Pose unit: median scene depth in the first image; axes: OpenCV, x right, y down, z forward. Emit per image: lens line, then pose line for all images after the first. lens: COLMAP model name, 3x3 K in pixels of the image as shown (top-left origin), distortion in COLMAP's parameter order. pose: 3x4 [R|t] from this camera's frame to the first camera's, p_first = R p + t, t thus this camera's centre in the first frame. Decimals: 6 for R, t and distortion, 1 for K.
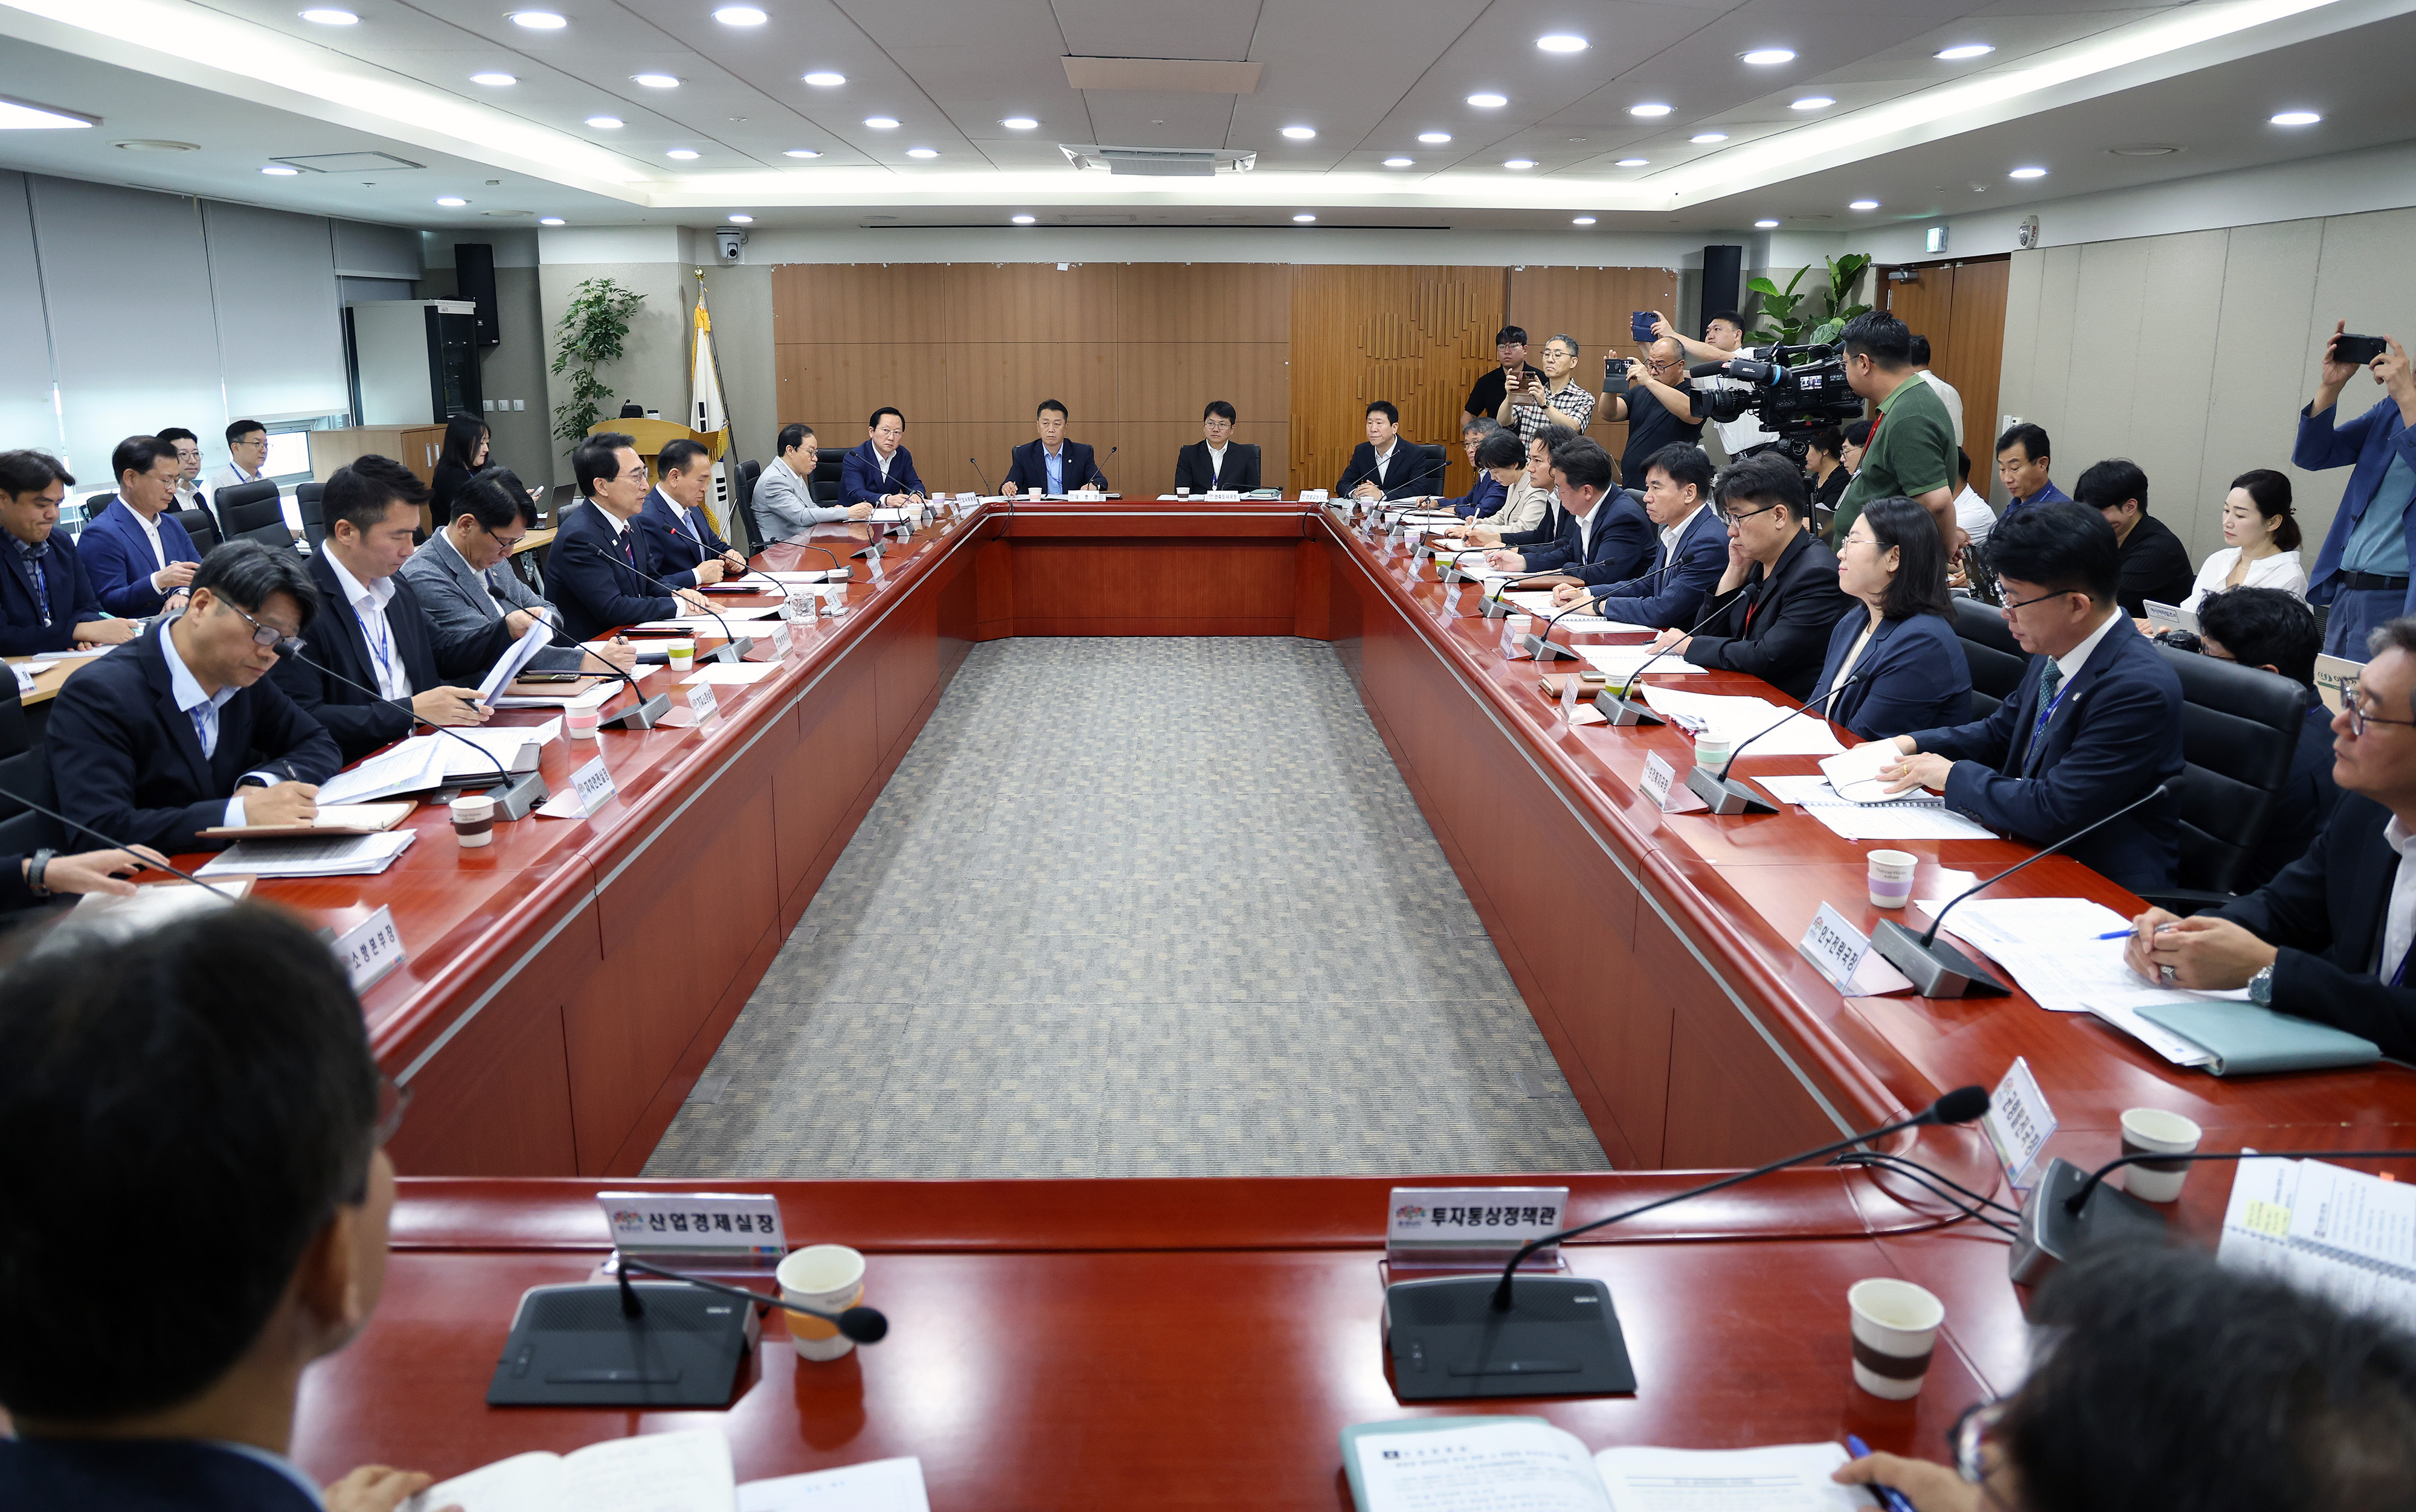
lens RADIAL K [[1702.5, 0, 1200.7], [0, 1702.5, 747.2], [0, 0, 1]] dist [-0.011747, -0.001155]
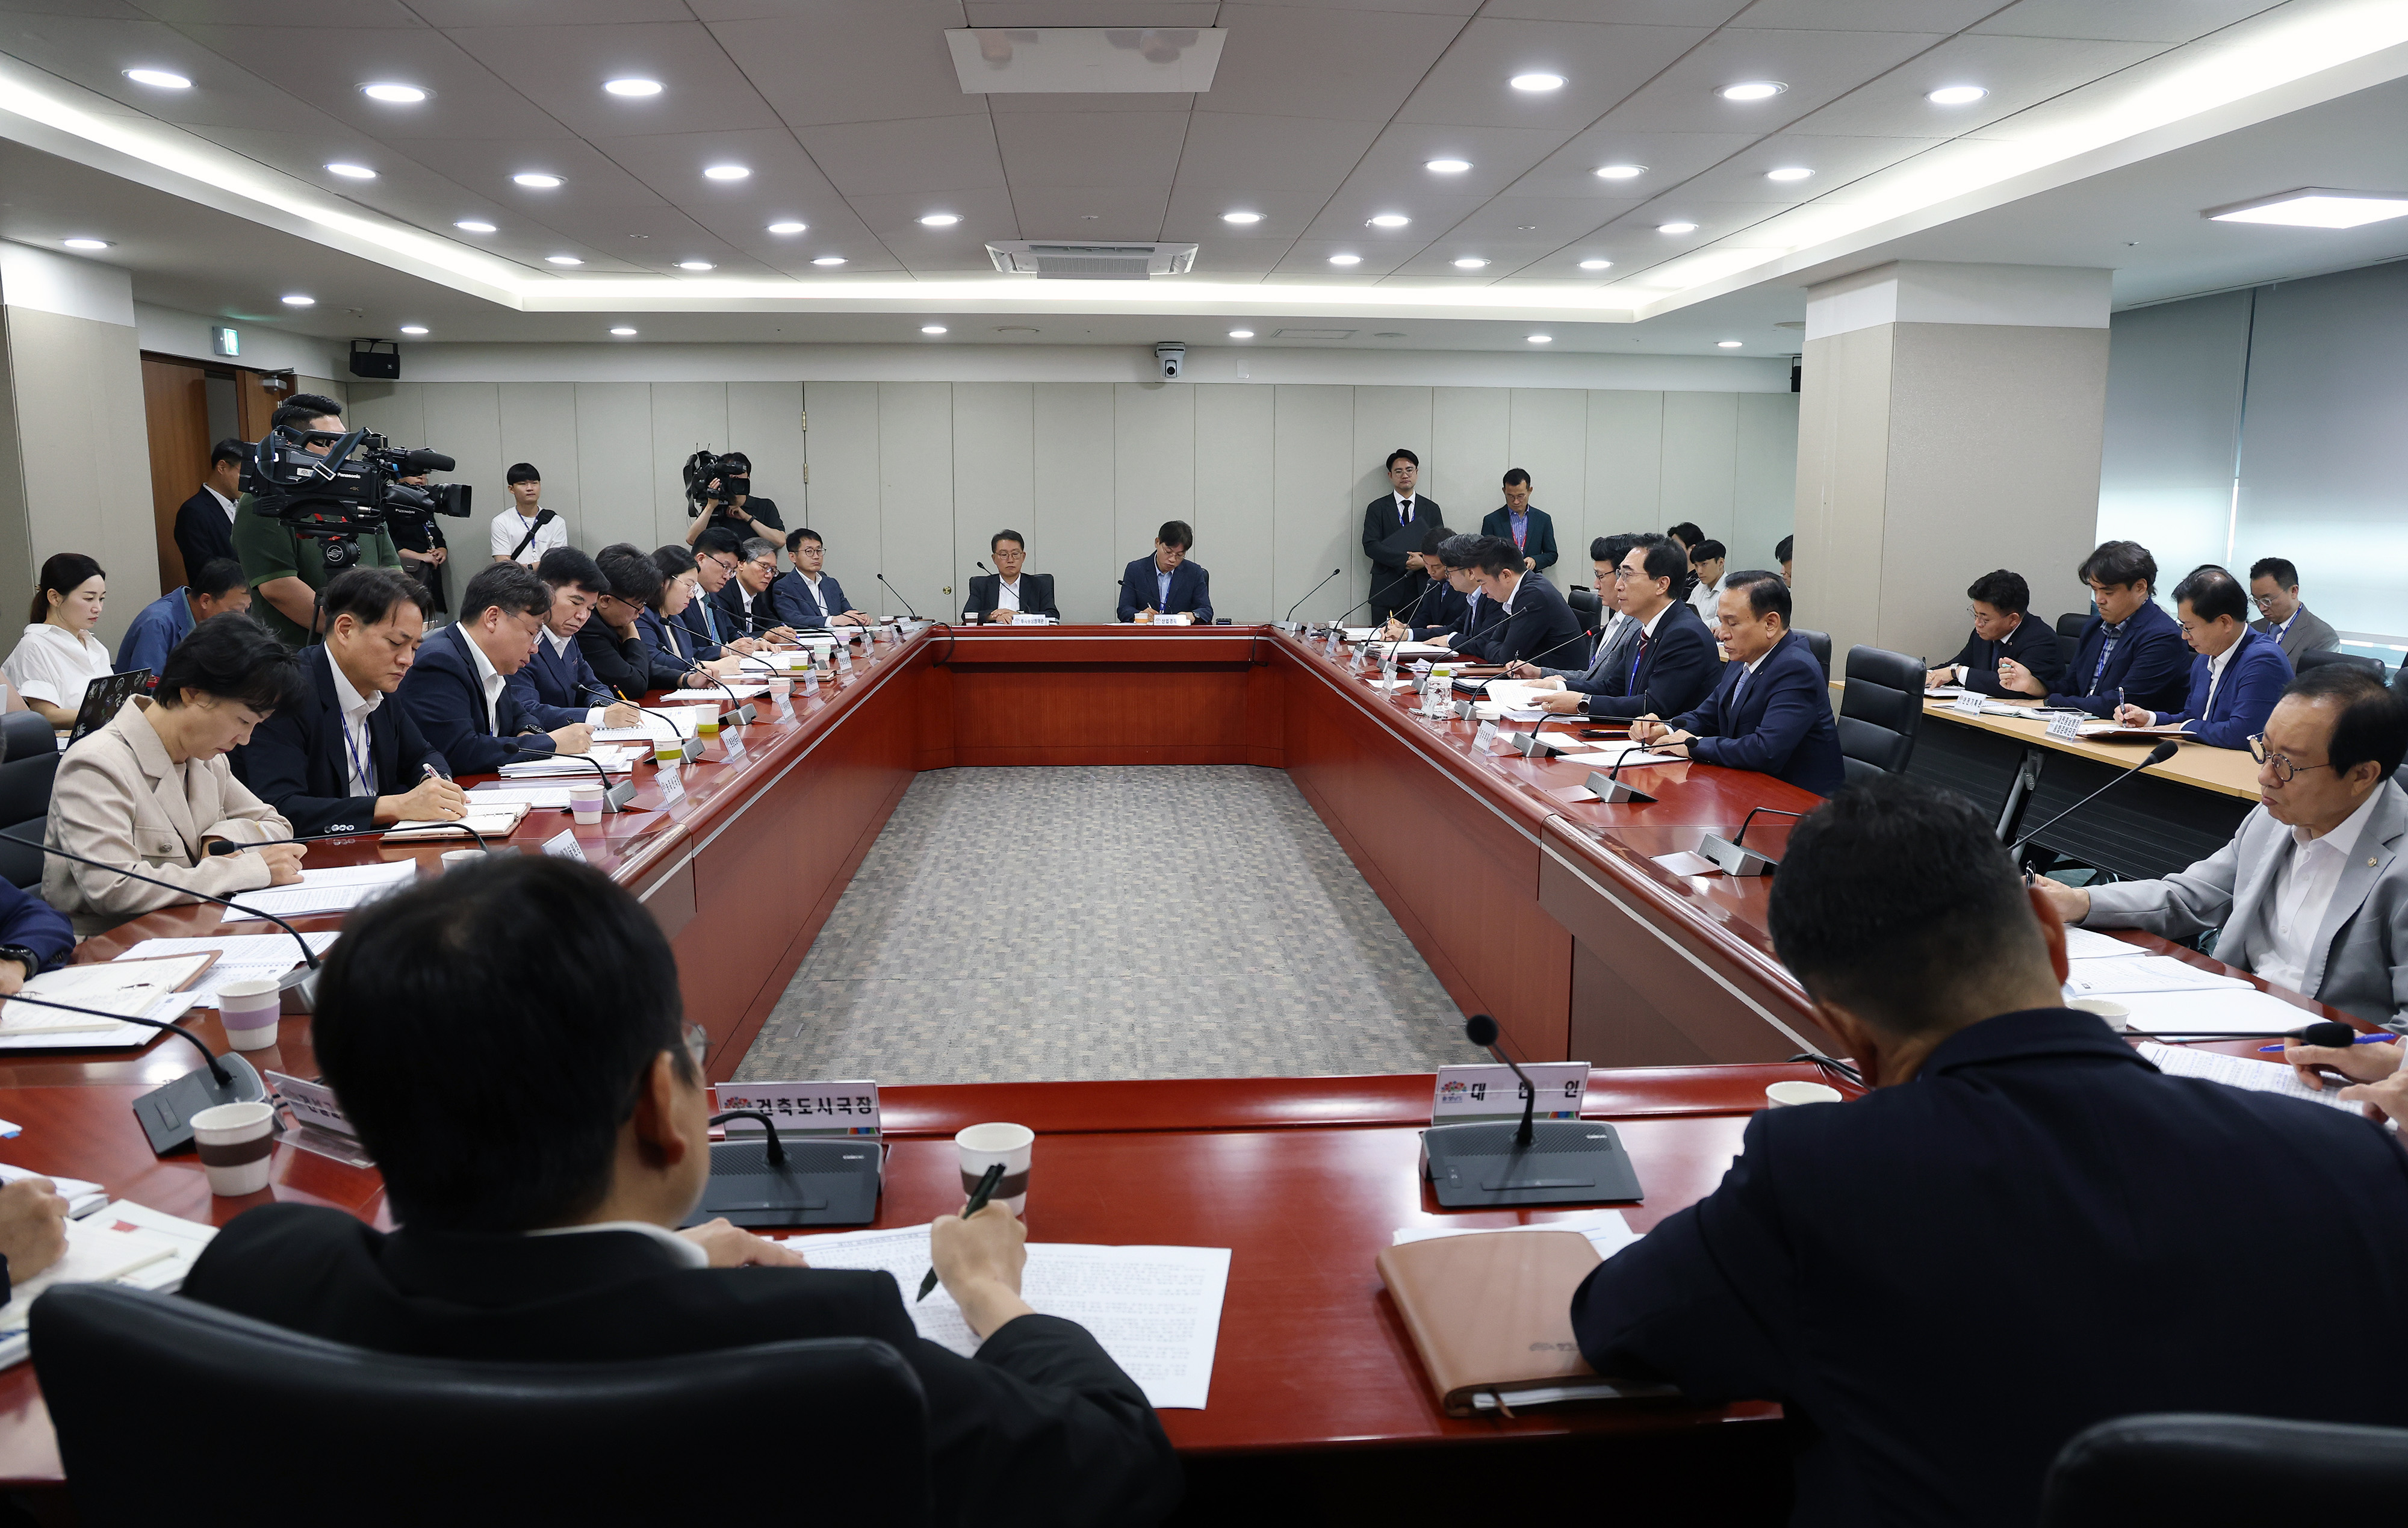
lens RADIAL K [[1697.2, 0, 1205.3], [0, 1697.2, 762.5], [0, 0, 1]] dist [-0.011747, -0.001155]
pose [[-0.998715, 0.004853, -0.050442, -0.038956], [-0.014927, 0.923062, 0.384362, -0.427418], [0.048427, 0.384622, -0.921803, 1.902770]]
